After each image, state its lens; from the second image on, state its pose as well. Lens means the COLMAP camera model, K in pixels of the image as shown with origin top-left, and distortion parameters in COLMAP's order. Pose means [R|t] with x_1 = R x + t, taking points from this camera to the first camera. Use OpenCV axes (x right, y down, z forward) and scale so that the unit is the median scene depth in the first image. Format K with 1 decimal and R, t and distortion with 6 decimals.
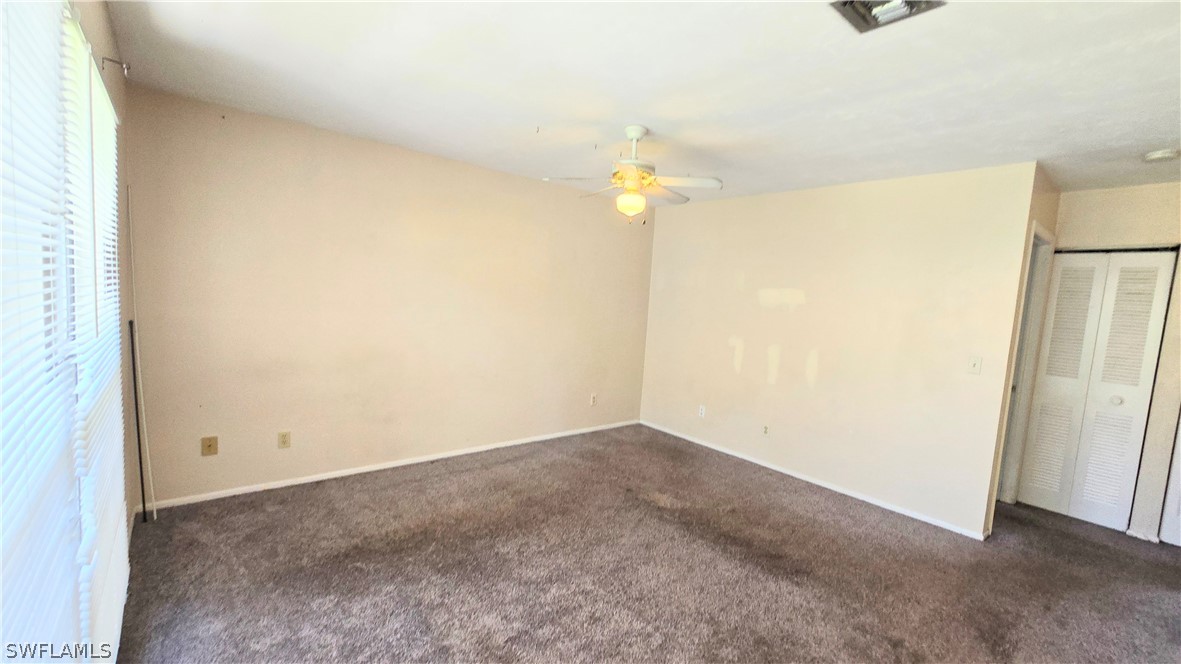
lens RADIAL K [[490.3, 0, 592.9], [0, 490.3, 332.2], [0, 0, 1]] dist [0.004923, 0.001299]
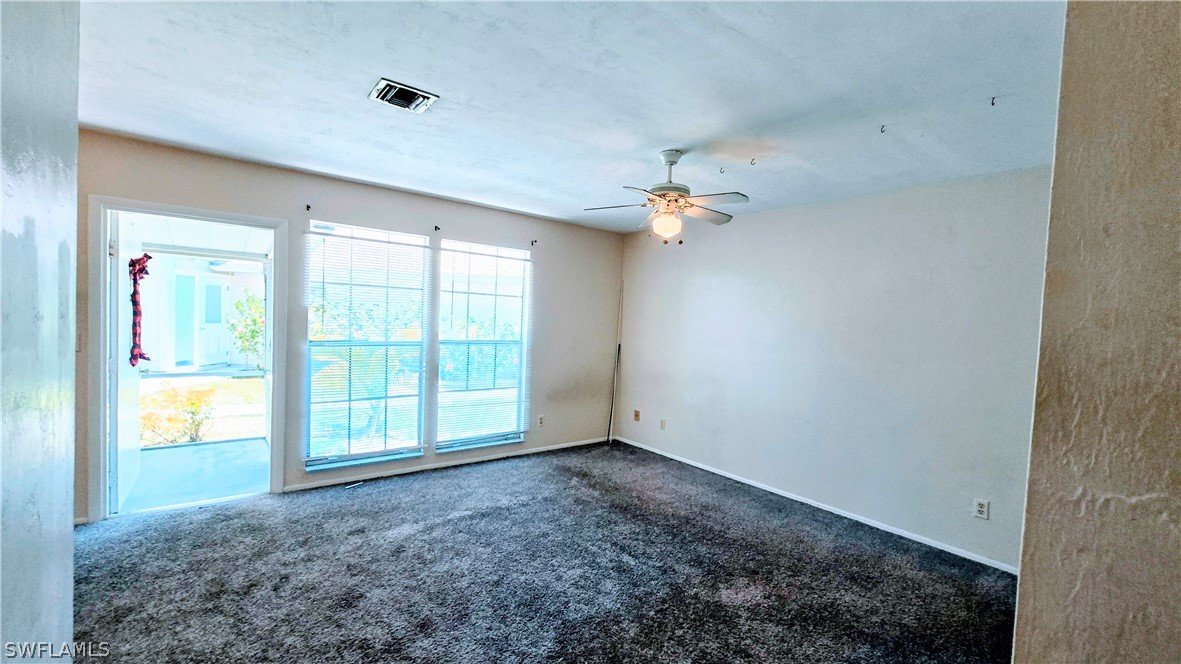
lens RADIAL K [[490.3, 0, 588.8], [0, 490.3, 338.4], [0, 0, 1]] dist [0.004923, 0.001299]
pose [[-0.047973, -0.021563, -0.998616, 1.055913], [-0.121585, 0.992459, -0.015589, -0.001635], [0.991421, 0.120669, -0.050233, 0.891365]]
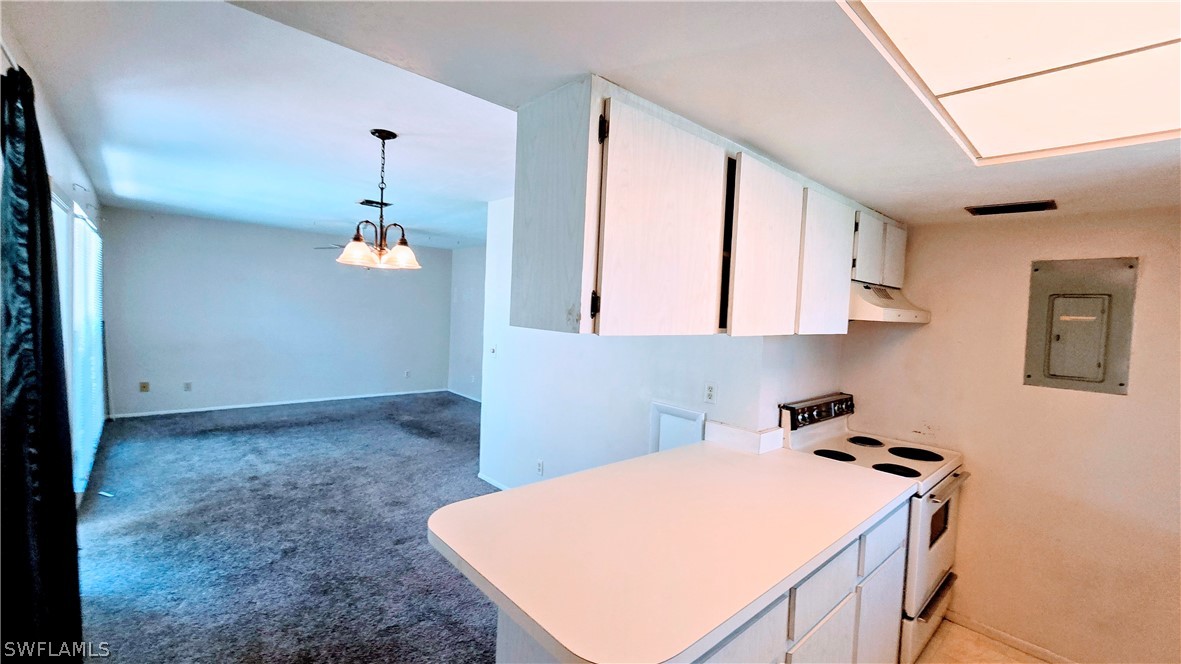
lens RADIAL K [[490.3, 0, 600.7], [0, 490.3, 330.7], [0, 0, 1]] dist [0.004923, 0.001299]
pose [[0.998692, -0.013890, 0.049199, 0.929560], [0.015342, 0.999454, -0.029258, 0.094721], [-0.048765, 0.029974, 0.998360, -1.039595]]
